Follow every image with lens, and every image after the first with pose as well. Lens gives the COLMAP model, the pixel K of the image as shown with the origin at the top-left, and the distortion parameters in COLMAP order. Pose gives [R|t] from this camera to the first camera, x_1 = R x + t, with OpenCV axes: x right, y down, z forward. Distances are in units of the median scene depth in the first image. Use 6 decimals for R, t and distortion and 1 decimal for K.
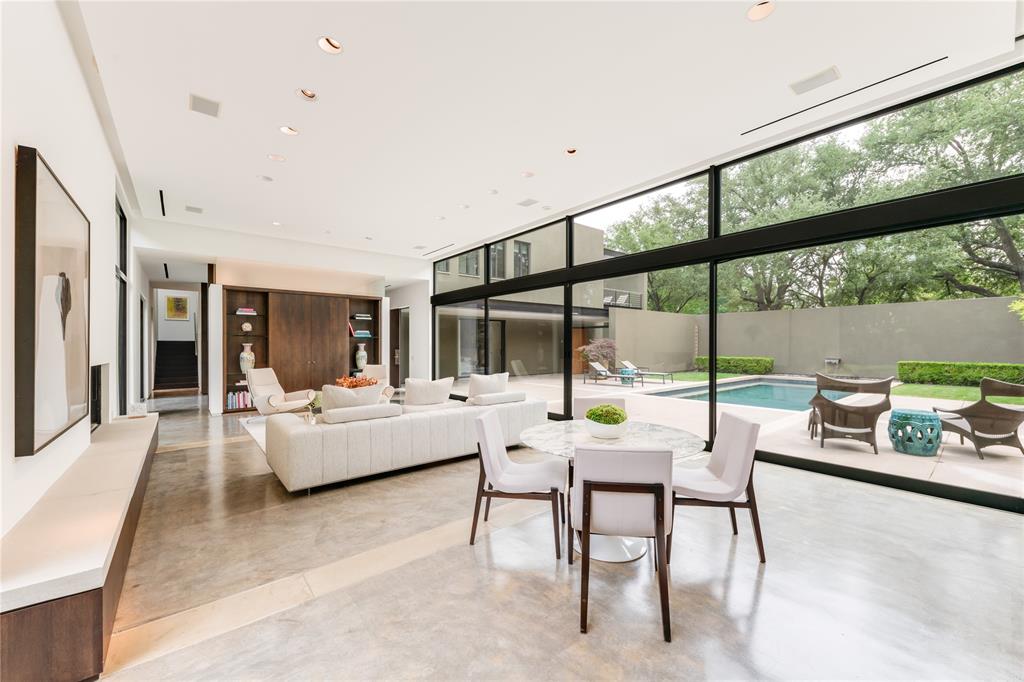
lens RADIAL K [[418.9, 0, 513.9], [0, 418.9, 344.2], [0, 0, 1]] dist [-0.000956, -0.000065]
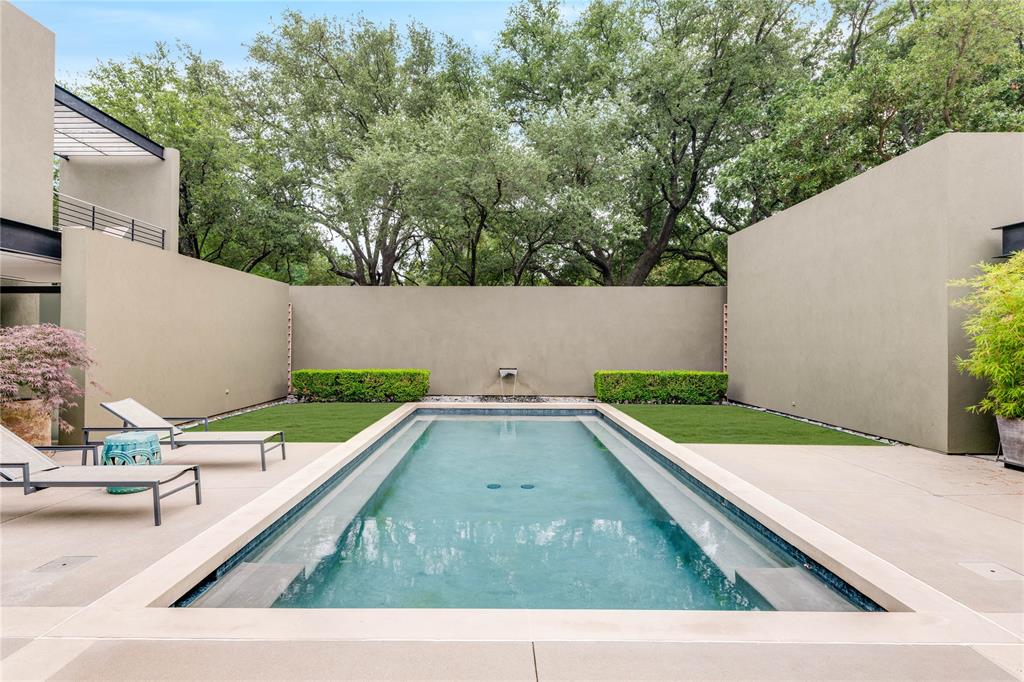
lens RADIAL K [[539.0, 0, 502.9], [0, 539.0, 337.4], [0, 0, 1]] dist [-0.016542, -0.000107]
pose [[0.627973, 0.010644, 0.778162, 0.141516], [-0.006013, 0.999943, -0.008825, -0.005457], [-0.778212, 0.000862, 0.628001, 0.562007]]
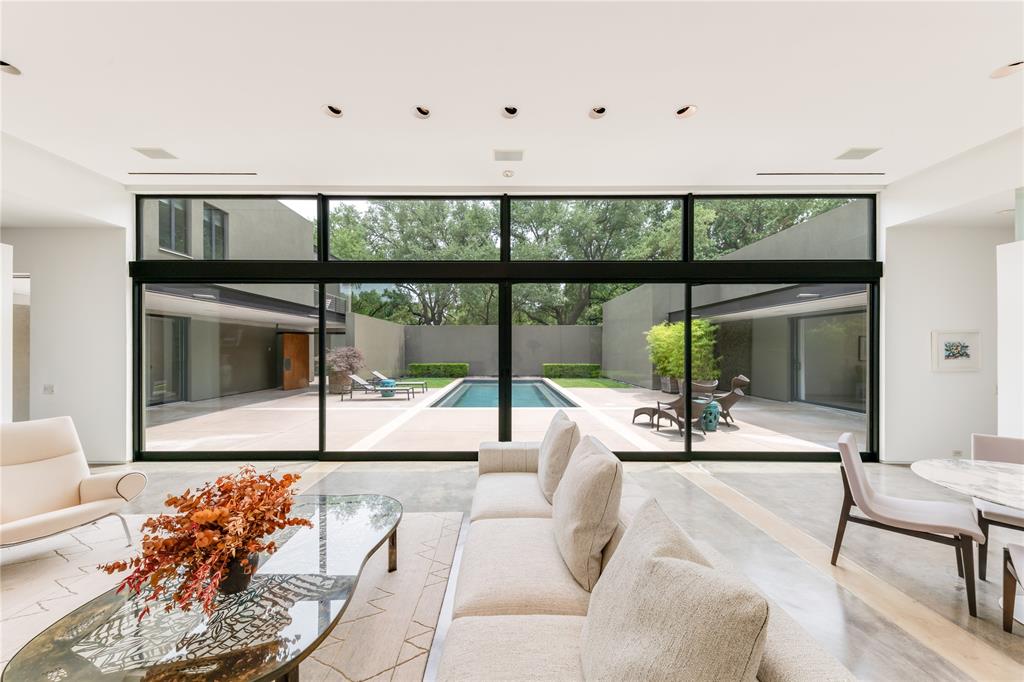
lens RADIAL K [[359.6, 0, 511.0], [0, 359.6, 347.3], [0, 0, 1]] dist [0.004027, 0.000047]
pose [[0.611862, 0.008484, 0.790919, -0.187452], [-0.004695, 0.999964, -0.007095, -0.010348], [-0.790951, 0.000627, 0.611880, 0.287467]]
